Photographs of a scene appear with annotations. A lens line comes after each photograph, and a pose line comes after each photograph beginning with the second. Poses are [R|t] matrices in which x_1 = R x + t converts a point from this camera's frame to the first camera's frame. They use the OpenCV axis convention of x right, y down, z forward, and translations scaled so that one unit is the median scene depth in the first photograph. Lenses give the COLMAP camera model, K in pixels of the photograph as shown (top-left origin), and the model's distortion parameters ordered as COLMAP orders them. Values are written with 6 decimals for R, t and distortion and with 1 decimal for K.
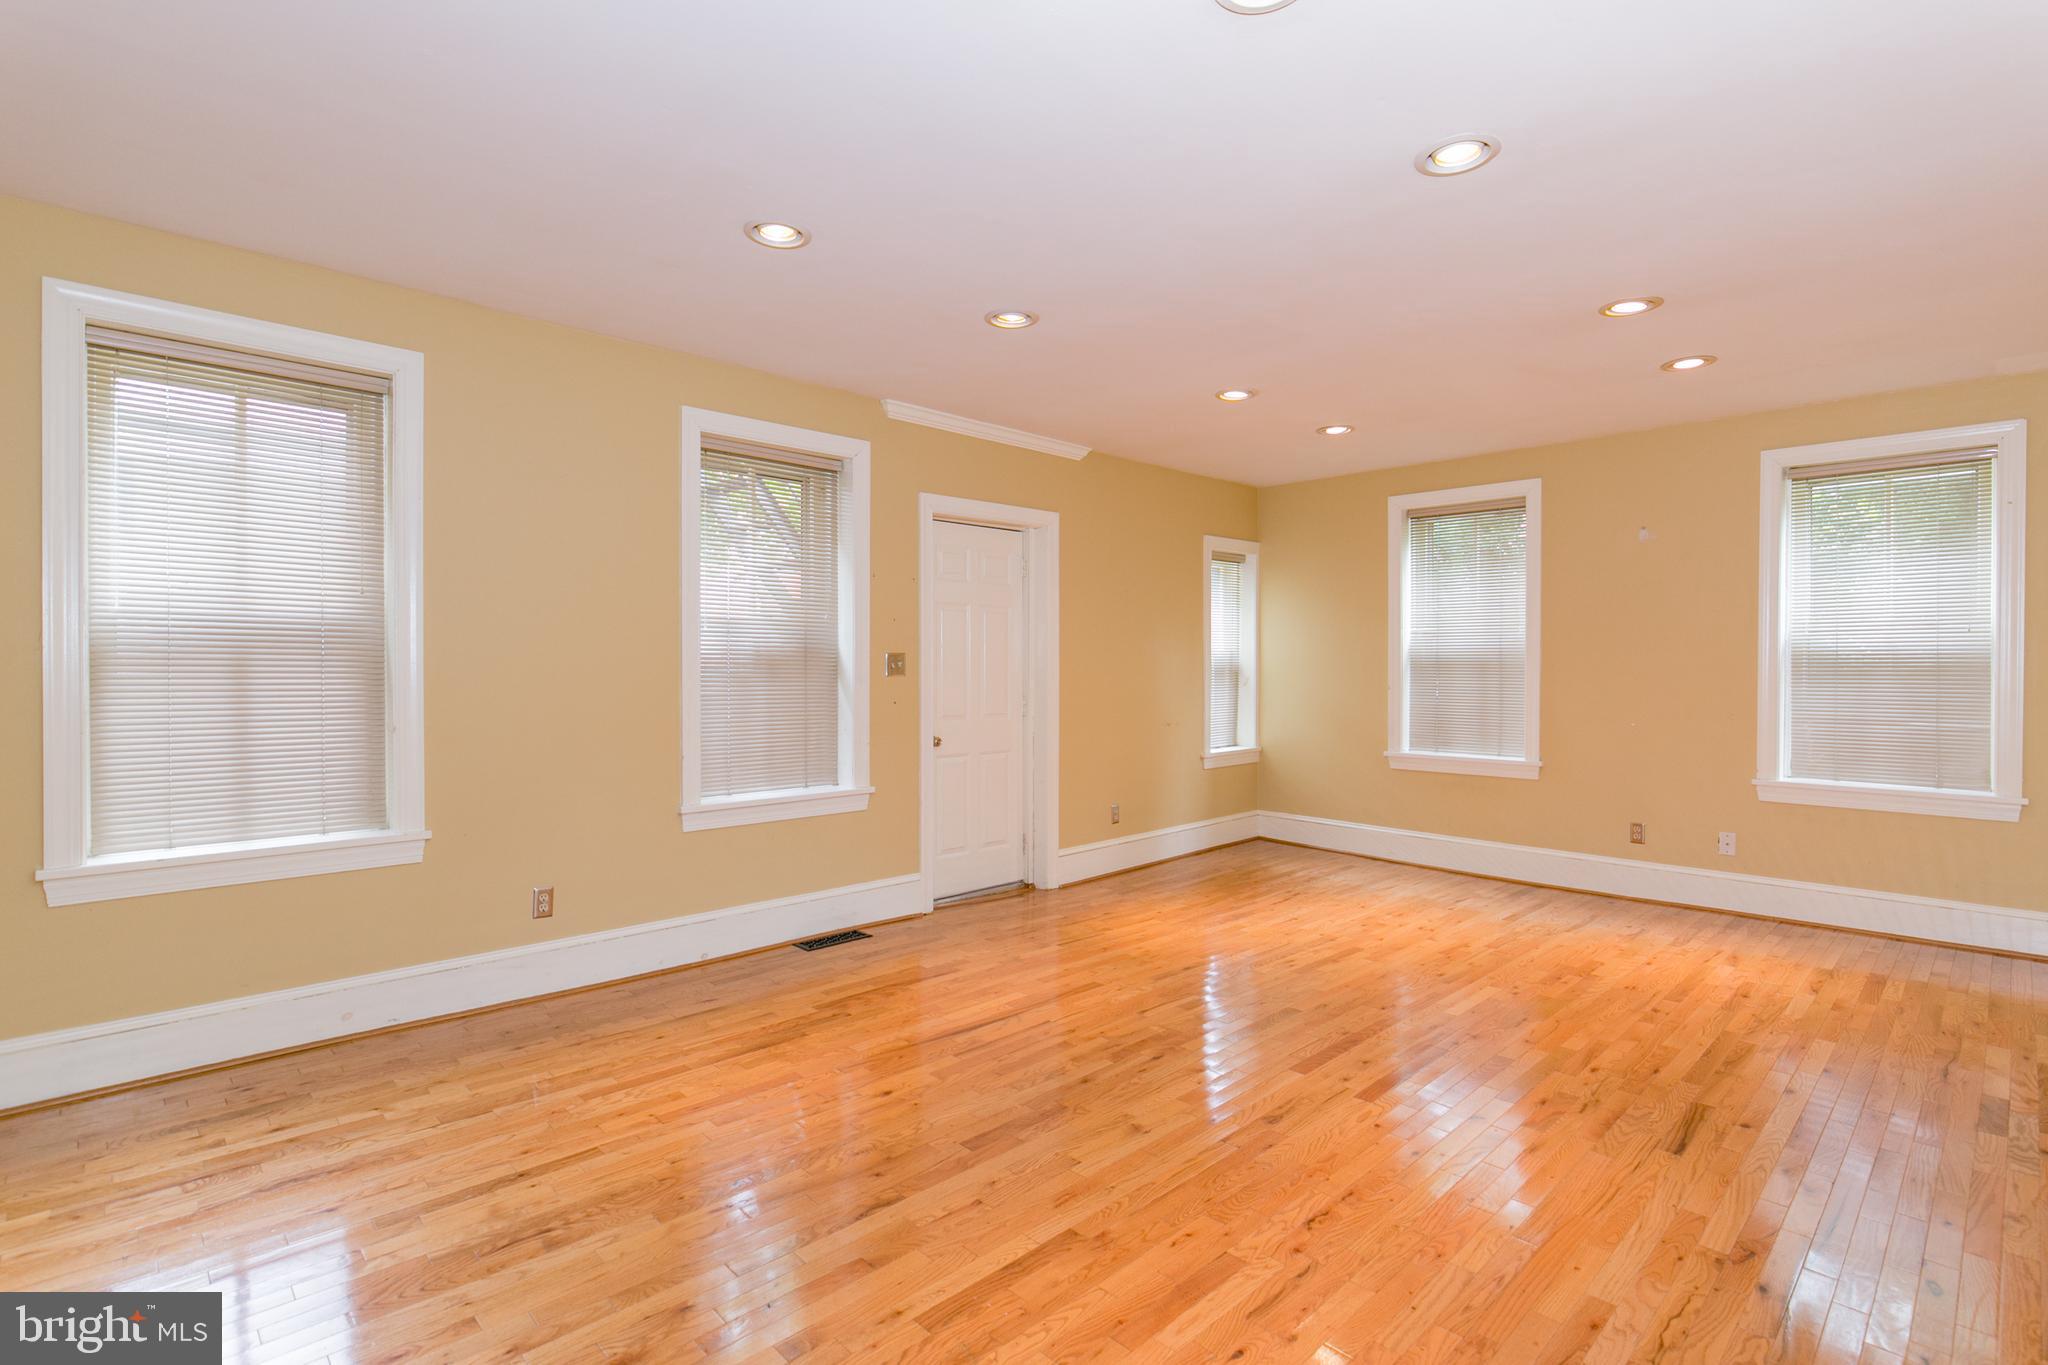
lens RADIAL K [[992.1, 0, 1024.0], [0, 992.1, 682.5], [0, 0, 1]] dist [-0.000285, -0.000002]
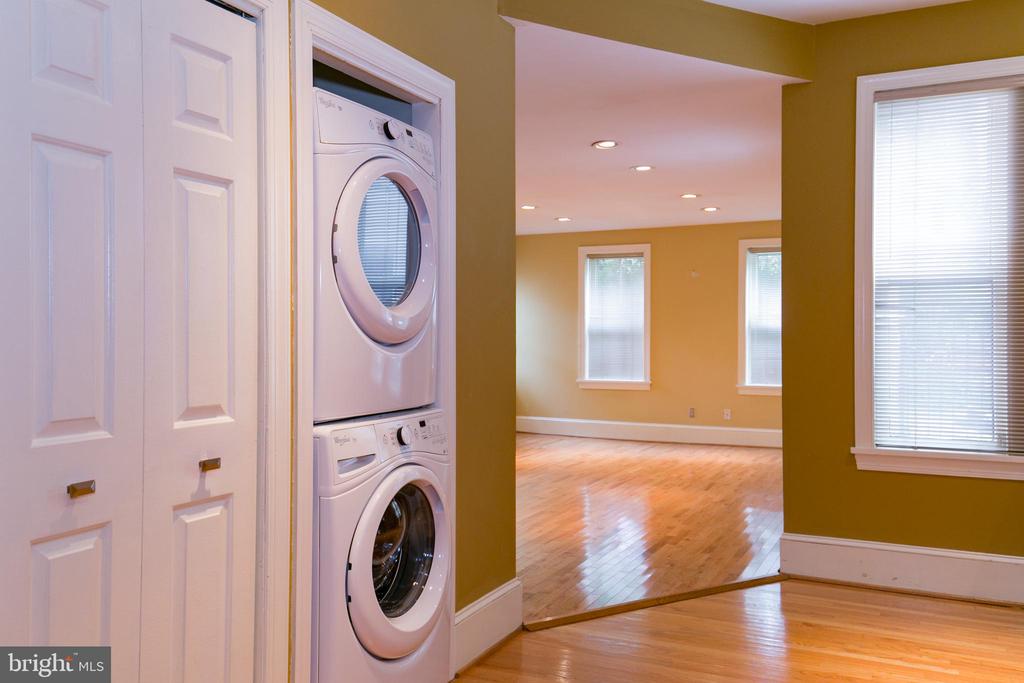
lens RADIAL K [[850.8, 0, 512.0], [0, 850.8, 341.5], [0, 0, 1]] dist [0.050199, -0.001021]
pose [[0.938712, 0.001753, 0.344697, -0.357907], [0.001618, 0.999954, -0.009493, 0.013243], [-0.344698, 0.009469, 0.938666, -0.559706]]
